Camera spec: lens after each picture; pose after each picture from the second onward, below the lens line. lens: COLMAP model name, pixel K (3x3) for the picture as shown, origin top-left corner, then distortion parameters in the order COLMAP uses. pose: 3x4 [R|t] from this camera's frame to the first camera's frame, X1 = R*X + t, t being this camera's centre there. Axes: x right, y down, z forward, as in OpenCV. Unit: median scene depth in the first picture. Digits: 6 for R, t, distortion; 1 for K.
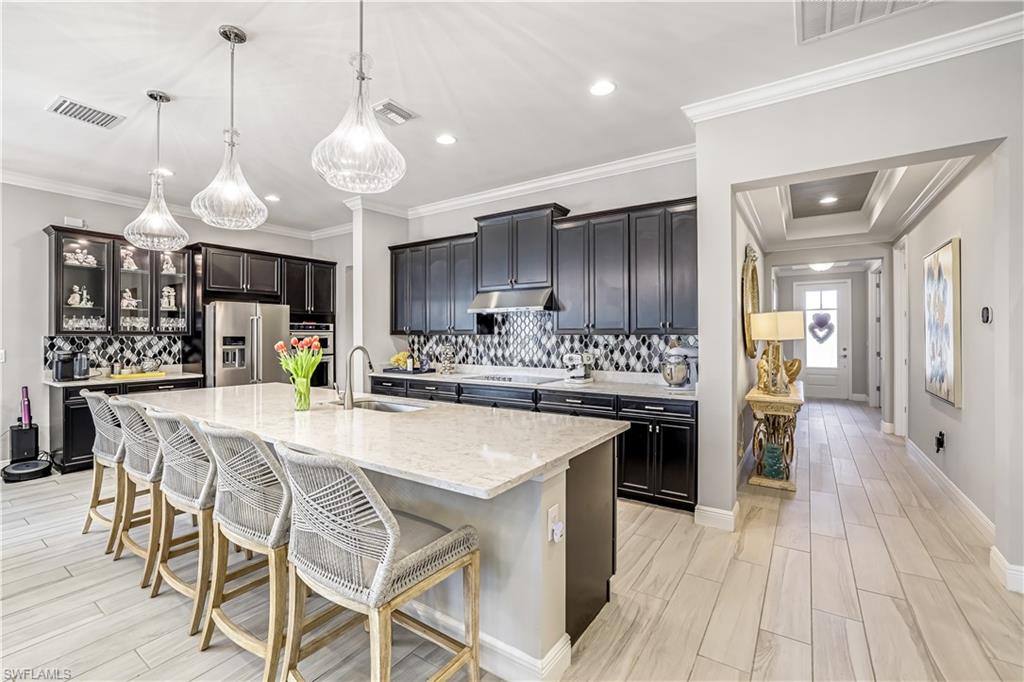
lens RADIAL K [[449.9, 0, 501.5], [0, 449.9, 333.3], [0, 0, 1]] dist [-0.004884, -0.000343]
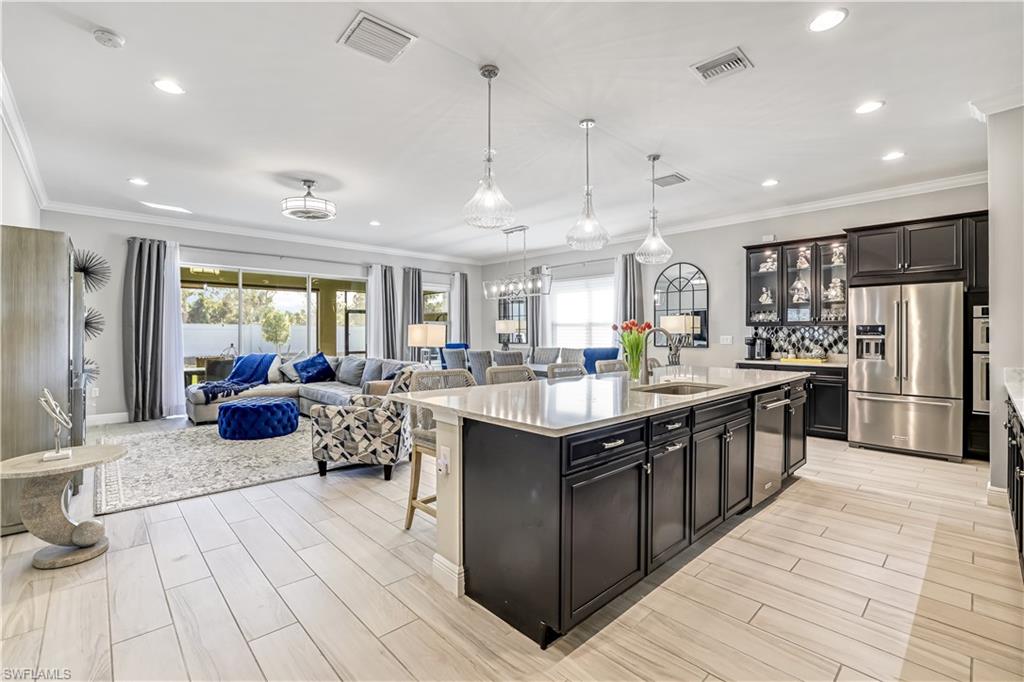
lens RADIAL K [[449.9, 0, 504.4], [0, 449.9, 335.6], [0, 0, 1]] dist [-0.004884, -0.000343]
pose [[-0.208671, 0.004107, -0.977977, 0.414627], [0.000979, 0.999992, 0.003990, 0.022225], [0.977985, -0.000125, -0.208673, 0.451557]]
